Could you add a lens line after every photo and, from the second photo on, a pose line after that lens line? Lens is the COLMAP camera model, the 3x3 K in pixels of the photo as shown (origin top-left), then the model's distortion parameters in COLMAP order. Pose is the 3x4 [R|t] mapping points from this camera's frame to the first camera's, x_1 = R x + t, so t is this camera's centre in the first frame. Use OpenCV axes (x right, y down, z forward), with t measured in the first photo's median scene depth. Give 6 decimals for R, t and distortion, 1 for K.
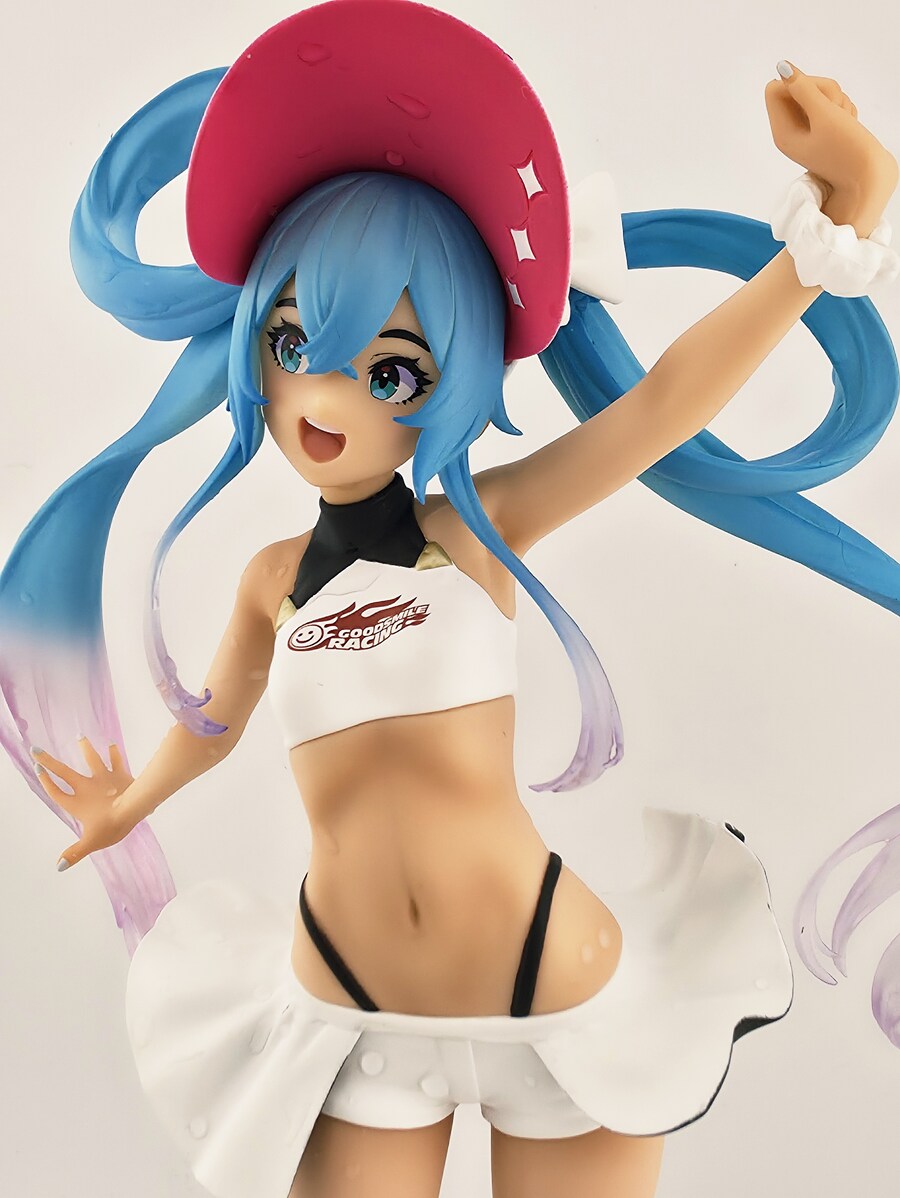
lens RADIAL K [[1559.9, 0, 450.0], [0, 1559.9, 599.0], [0, 0, 1]] dist [0.016340, -0.013413]
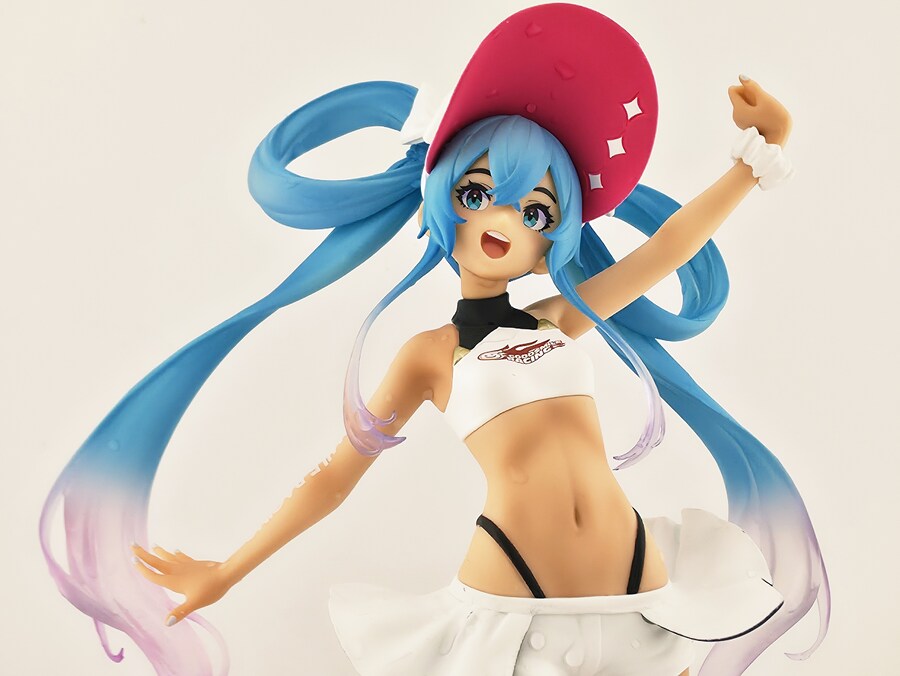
lens RADIAL K [[1171.9, 0, 450.0], [0, 1171.9, 338.0], [0, 0, 1]] dist [0.016340, -0.013413]
pose [[0.886594, 0.117447, 0.447389, -0.686598], [0.086976, 0.907643, -0.410633, 0.510915], [-0.454297, 0.402977, 0.794496, 0.043374]]
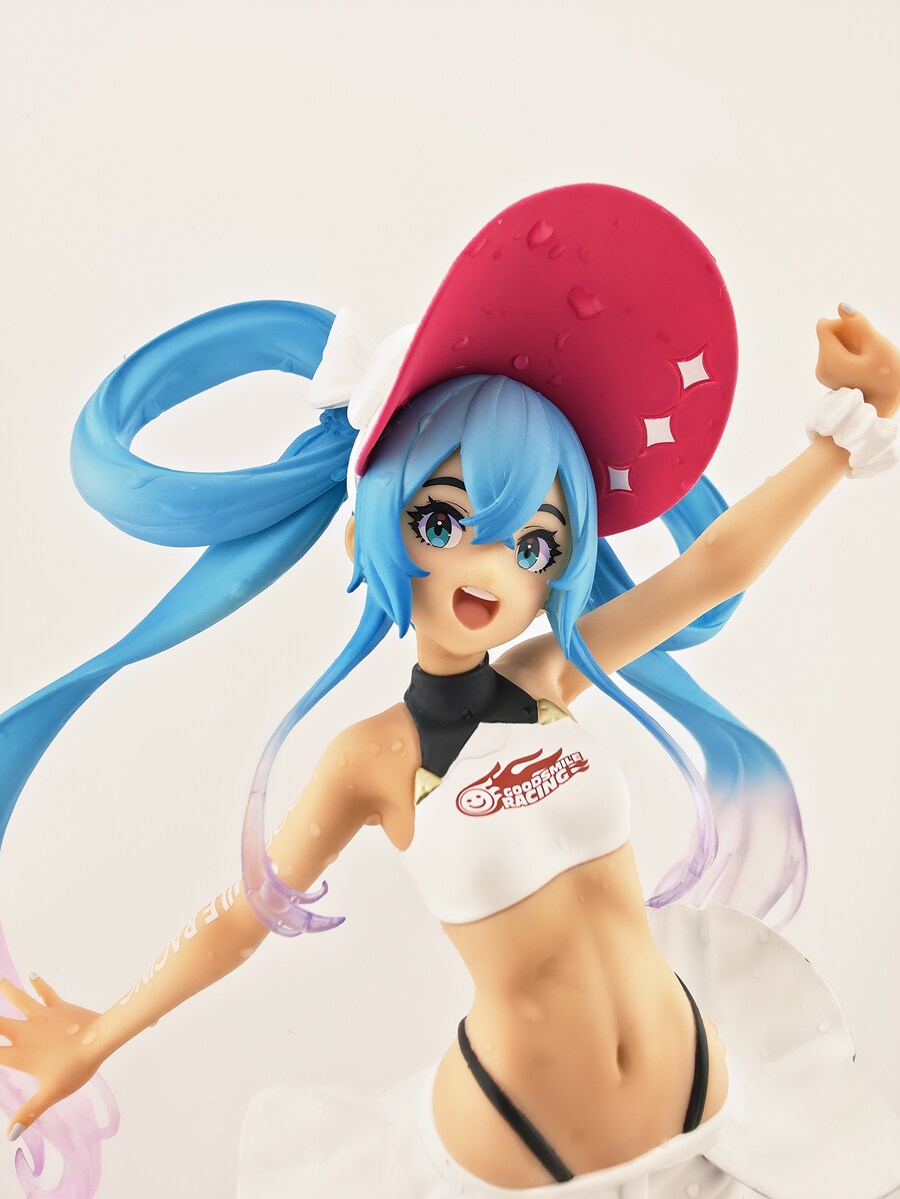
lens RADIAL K [[832.9, 0, 450.0], [0, 832.9, 599.5], [0, 0, 1]] dist [0.008603, -0.000018]
pose [[0.829370, -0.025372, 0.558123, -0.410444], [0.147407, 0.973509, -0.174792, -0.011670], [-0.538903, 0.227238, 0.811139, 0.548550]]
